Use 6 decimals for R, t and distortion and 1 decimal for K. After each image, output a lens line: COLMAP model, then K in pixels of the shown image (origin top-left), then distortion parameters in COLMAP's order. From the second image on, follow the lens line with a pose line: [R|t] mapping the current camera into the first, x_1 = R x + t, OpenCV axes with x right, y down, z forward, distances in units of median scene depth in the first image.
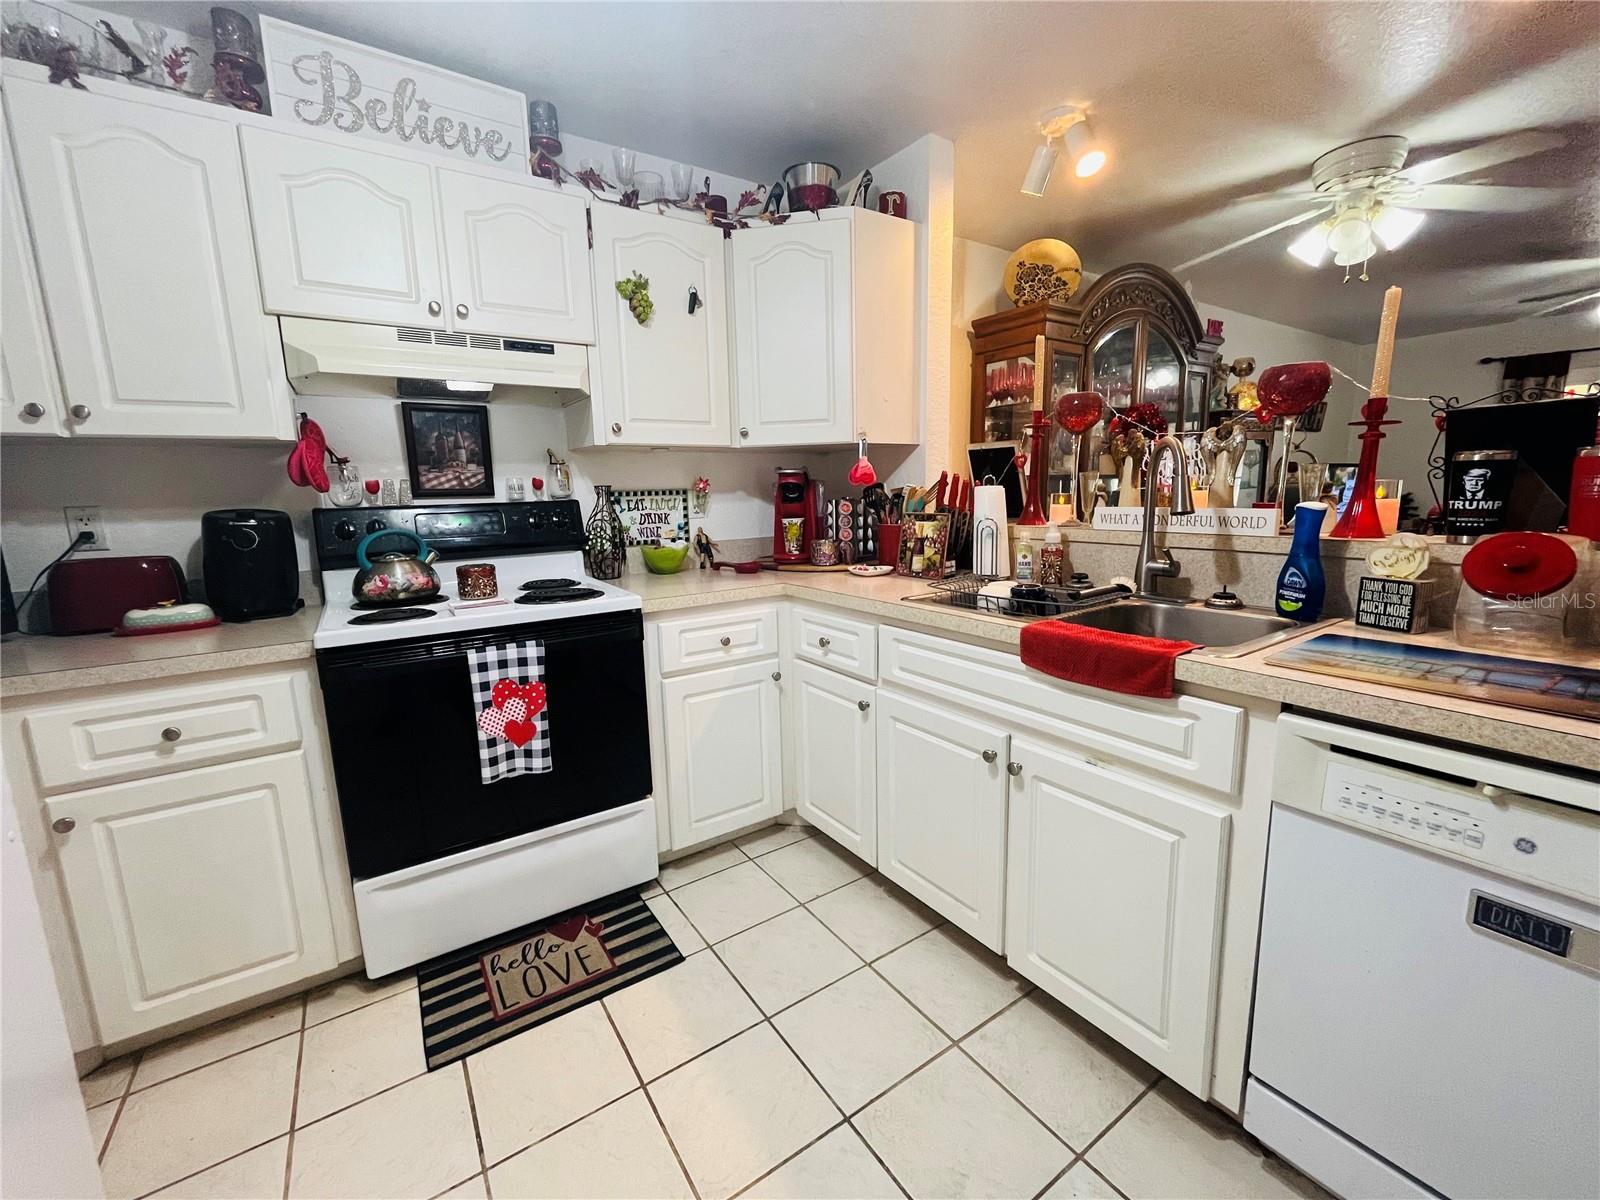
lens RADIAL K [[651.5, 0, 800.9], [0, 651.5, 597.3], [0, 0, 1]] dist [-0.002891, 0.000456]
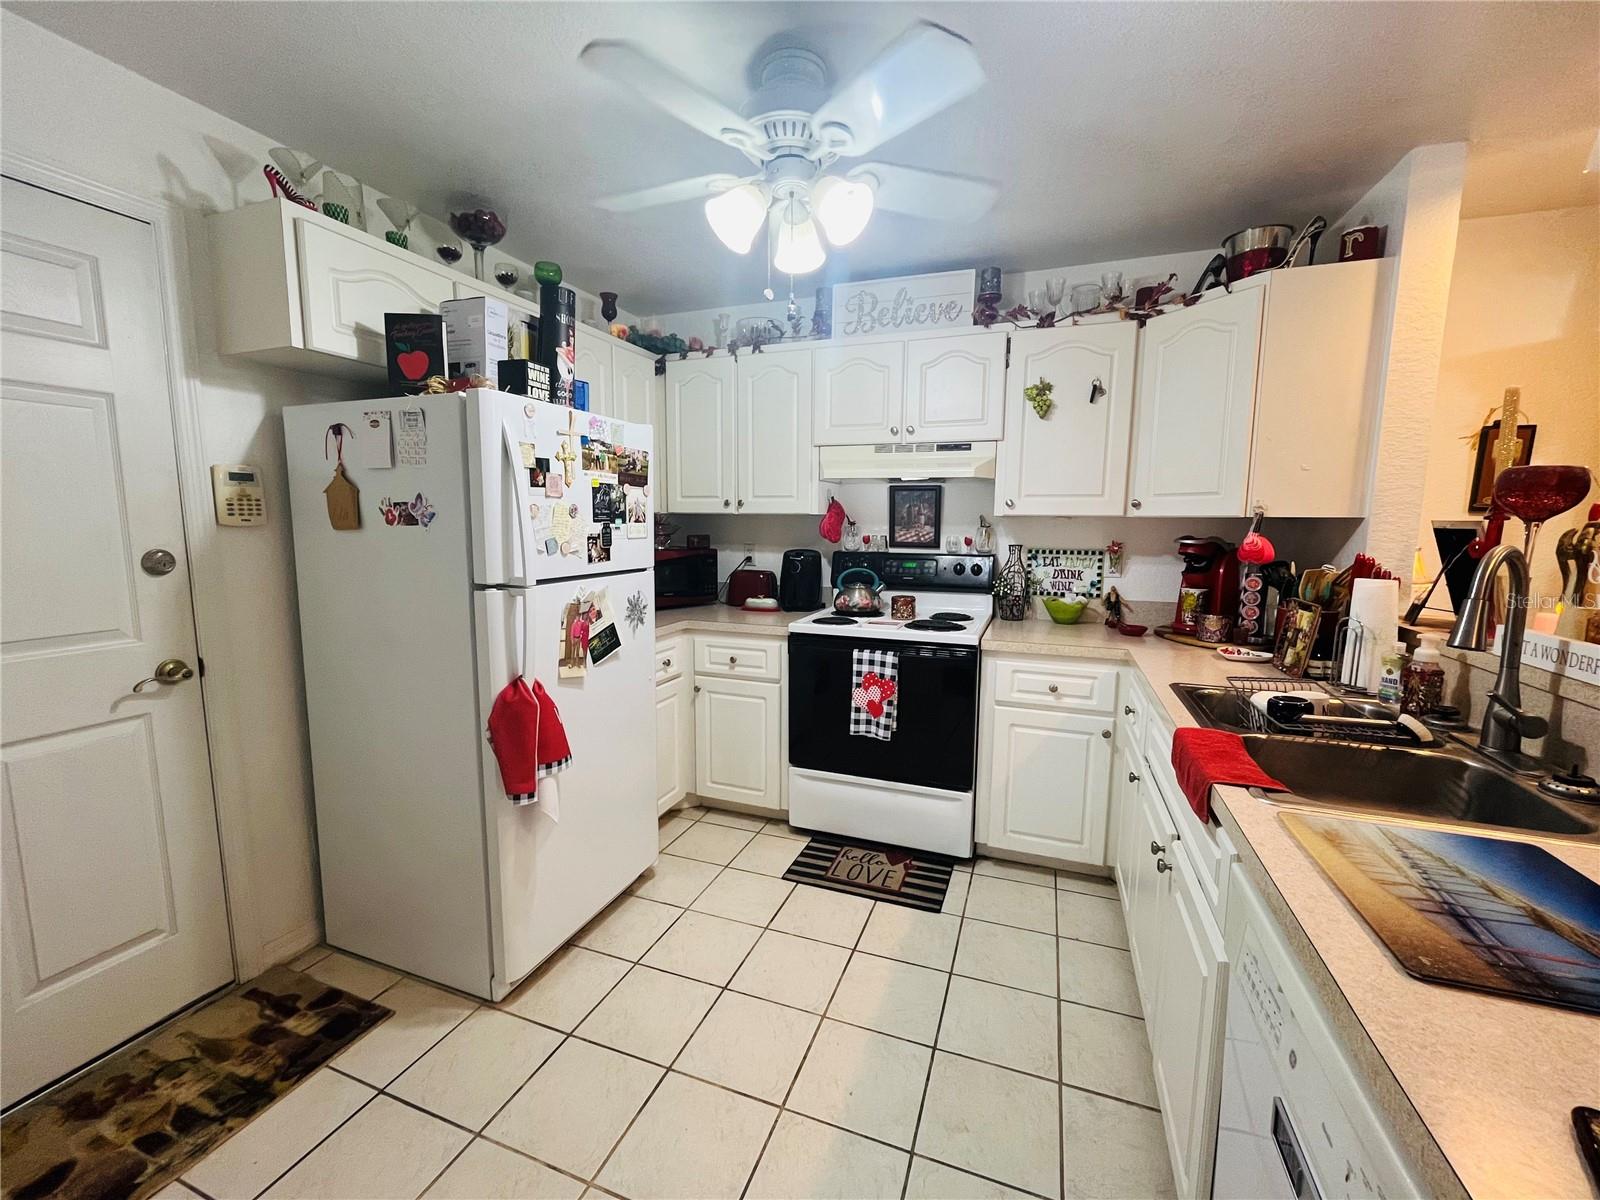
lens RADIAL K [[651.5, 0, 807.7], [0, 651.5, 598.2], [0, 0, 1]] dist [-0.002891, 0.000456]
pose [[0.591683, 0.128076, -0.795932, 0.583518], [-0.156070, 0.986819, 0.042772, -0.079558], [0.790919, 0.098914, 0.603874, -0.063958]]
